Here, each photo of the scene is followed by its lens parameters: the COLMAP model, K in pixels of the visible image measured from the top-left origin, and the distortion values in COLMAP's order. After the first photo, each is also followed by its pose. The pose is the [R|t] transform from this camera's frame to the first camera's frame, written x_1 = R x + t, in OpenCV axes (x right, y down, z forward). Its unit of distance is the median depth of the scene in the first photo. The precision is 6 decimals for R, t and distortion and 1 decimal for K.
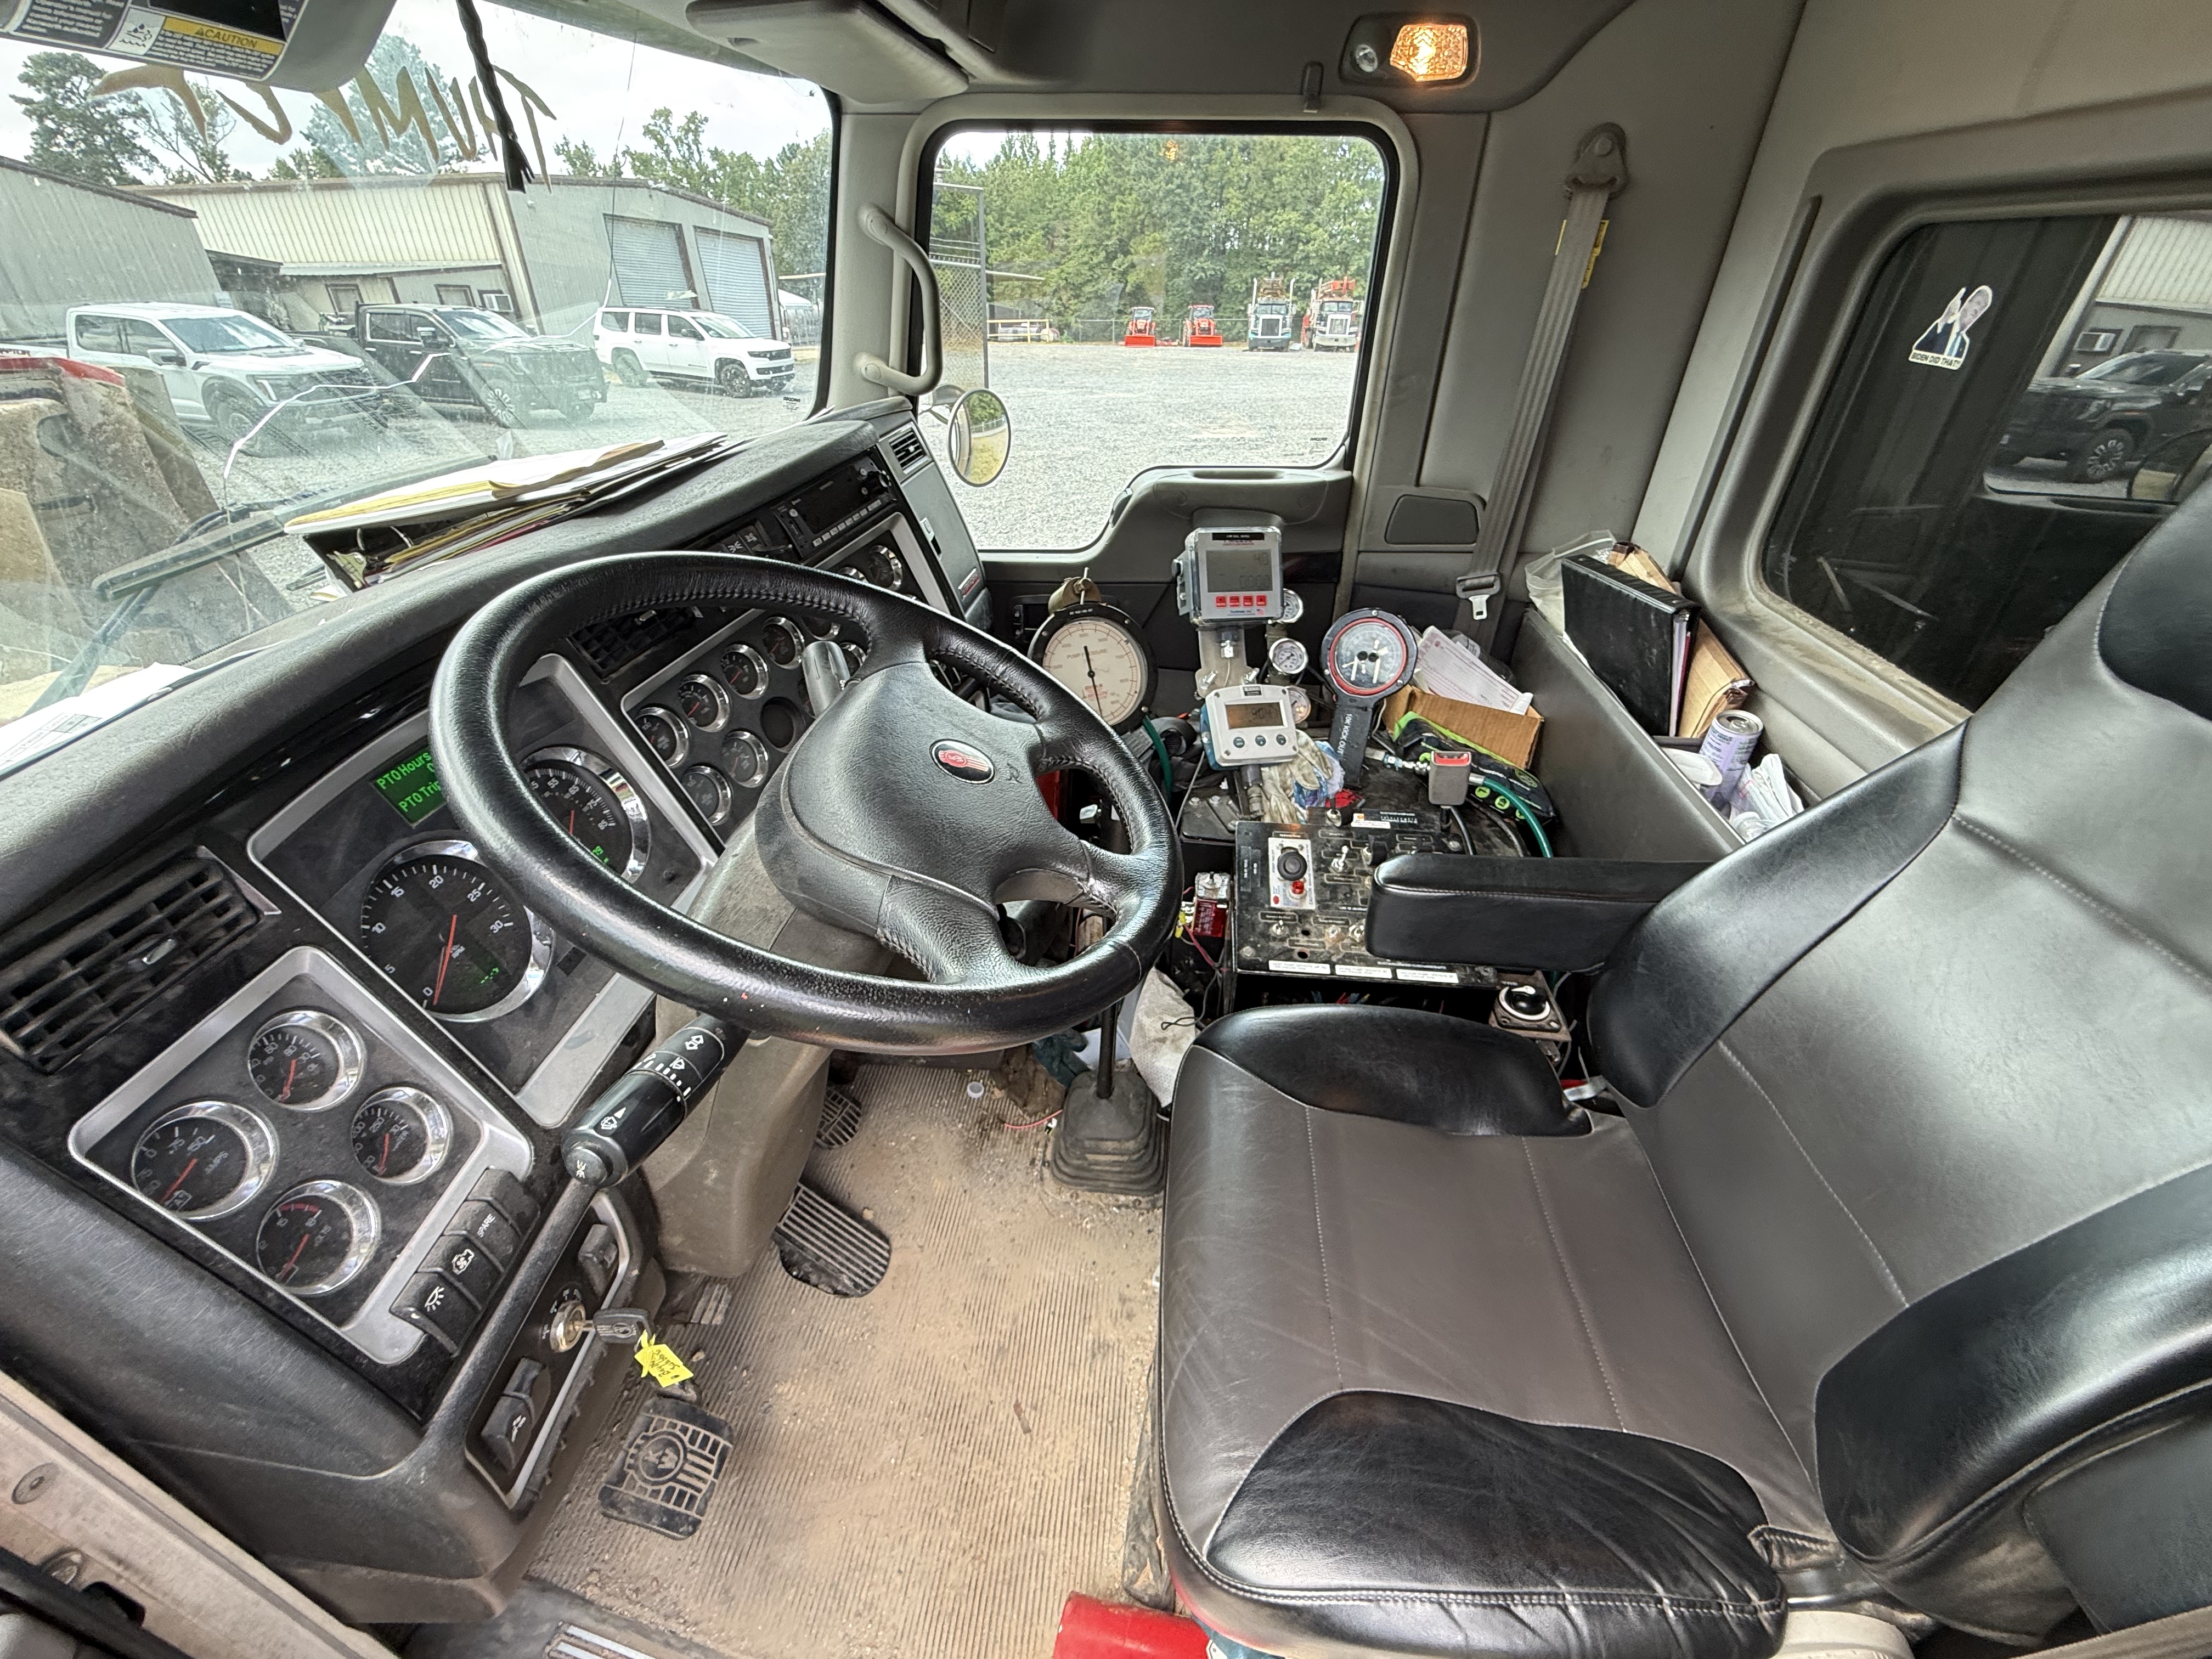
lens RADIAL K [[884.2, 0, 1103.6], [0, 884.2, 826.7], [0, 0, 1]] dist [0.000928, -0.000186]
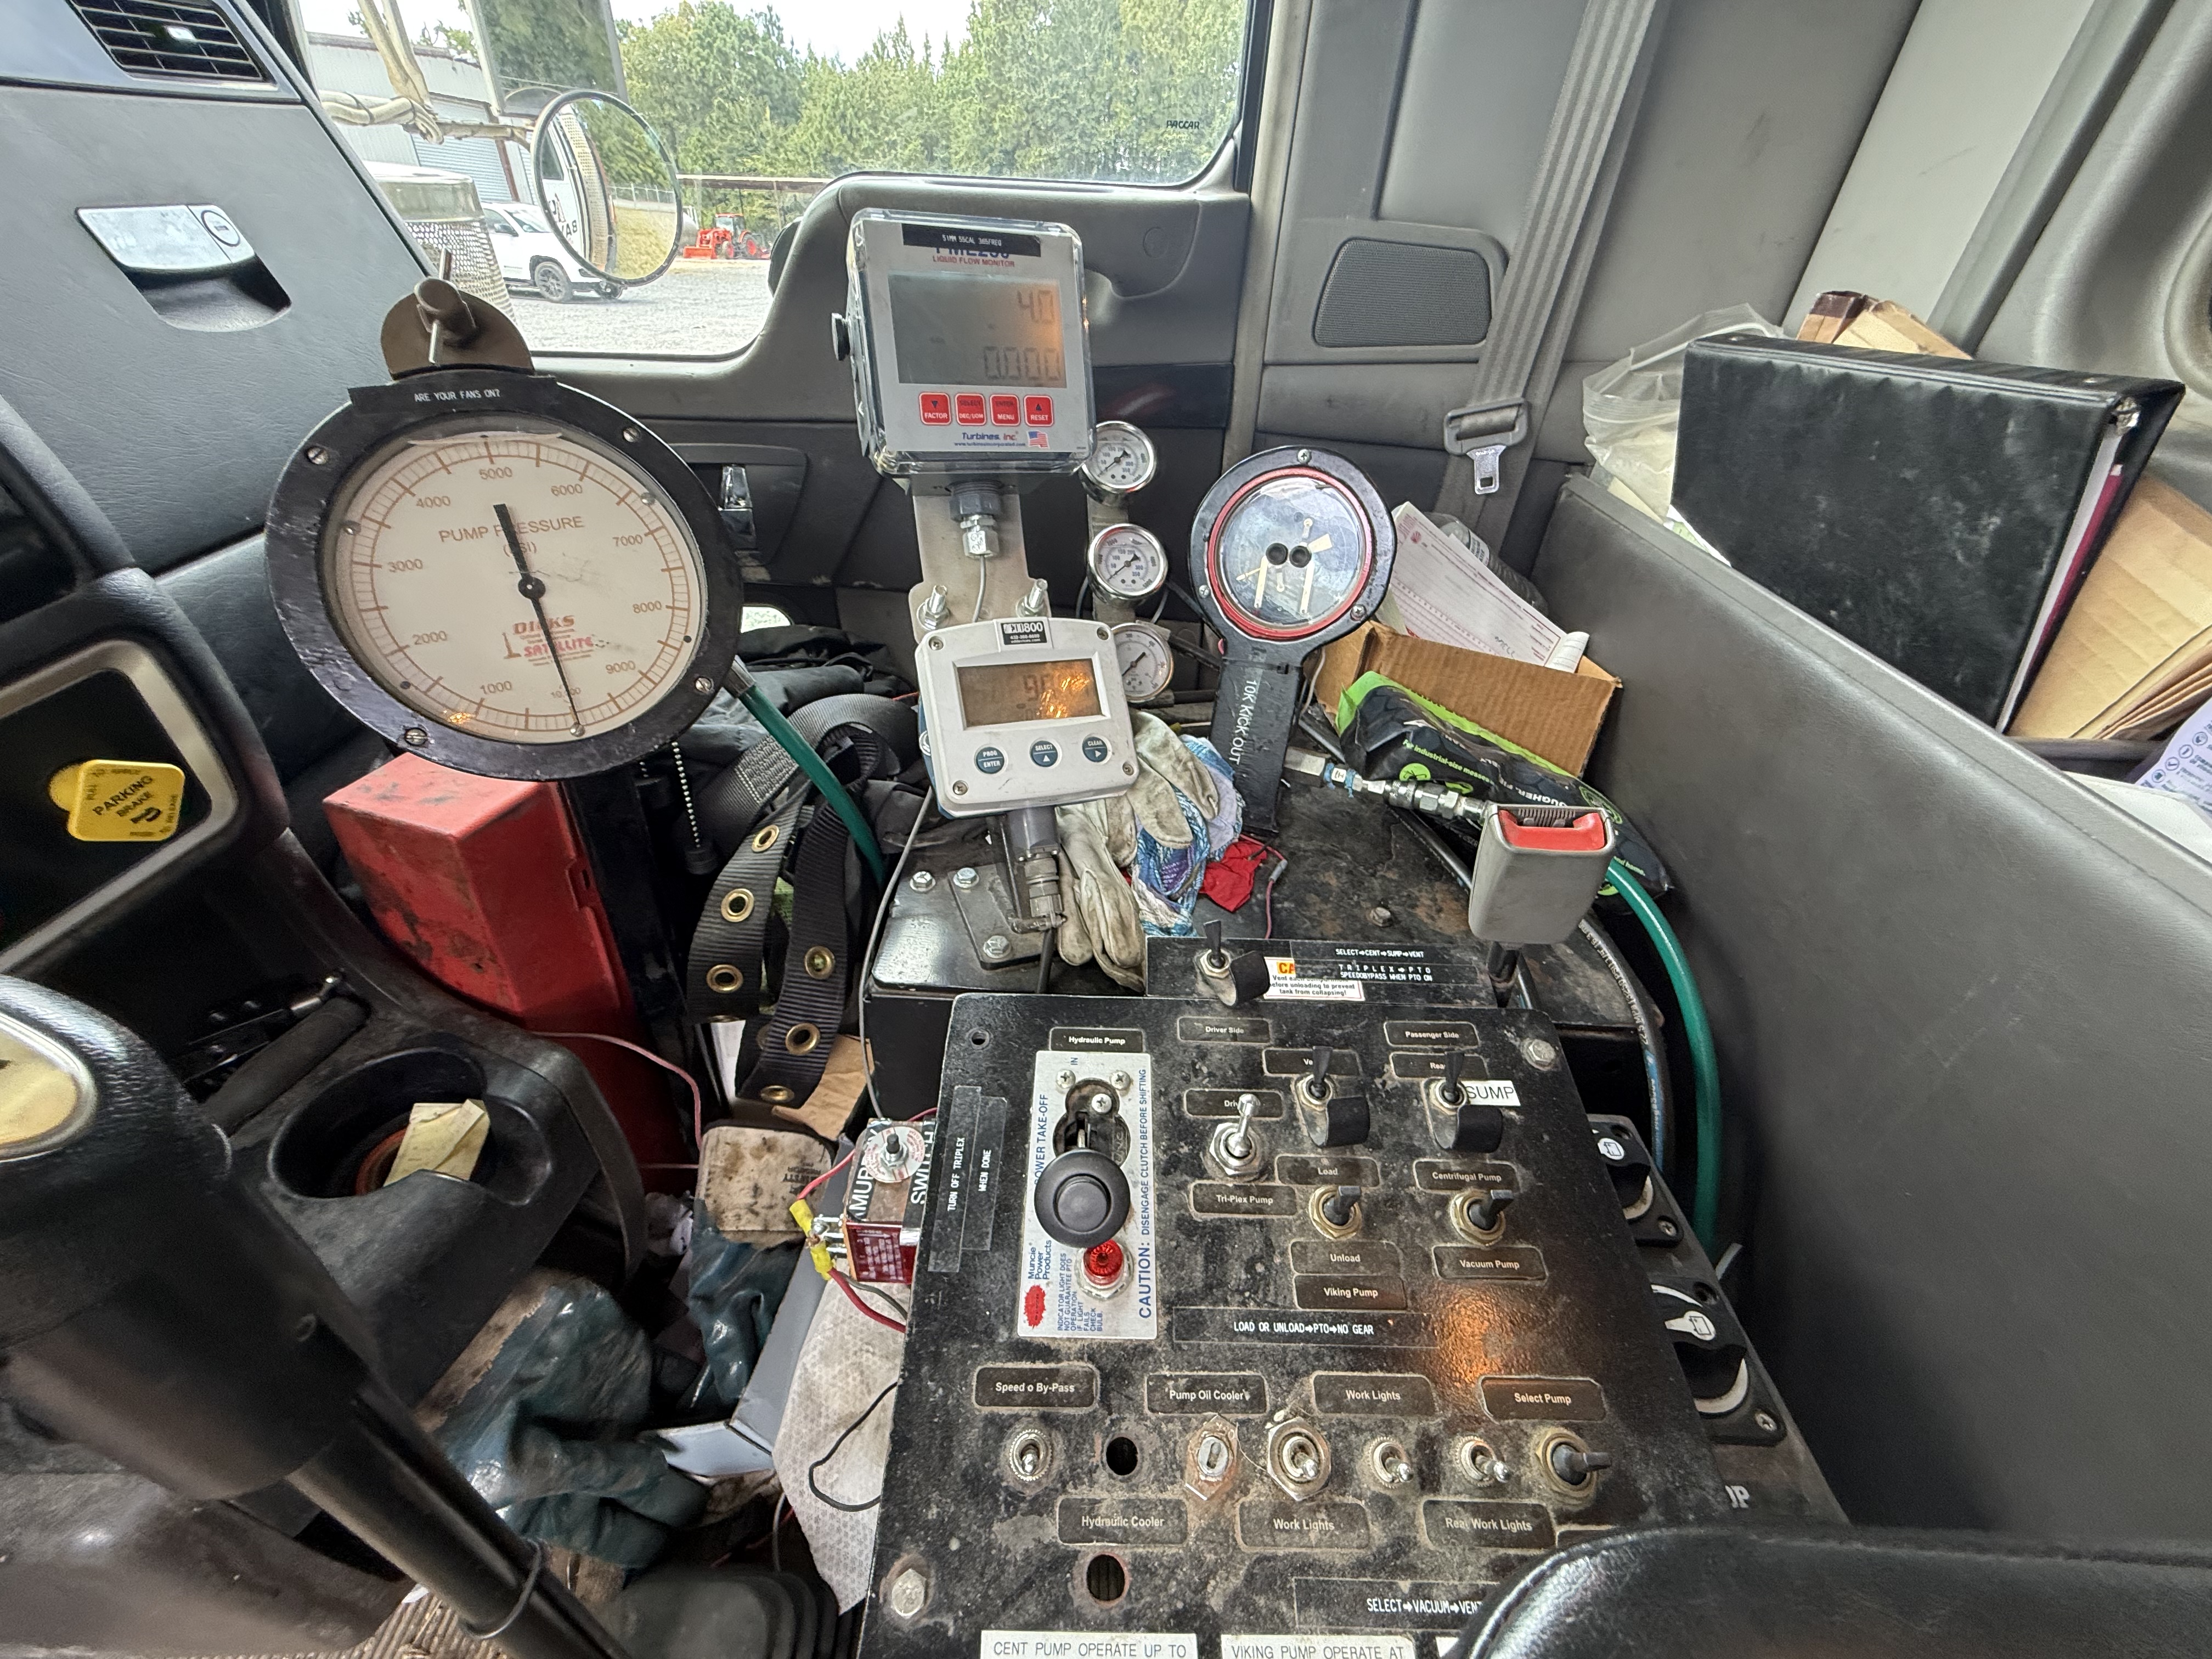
lens RADIAL K [[884.2, 0, 1099.4], [0, 884.2, 829.1], [0, 0, 1]] dist [0.000928, -0.000186]
pose [[0.994538, -0.032435, 0.099208, 0.148094], [0.026325, 0.997711, 0.062284, -0.080015], [-0.101001, -0.059332, 0.993116, 0.536224]]
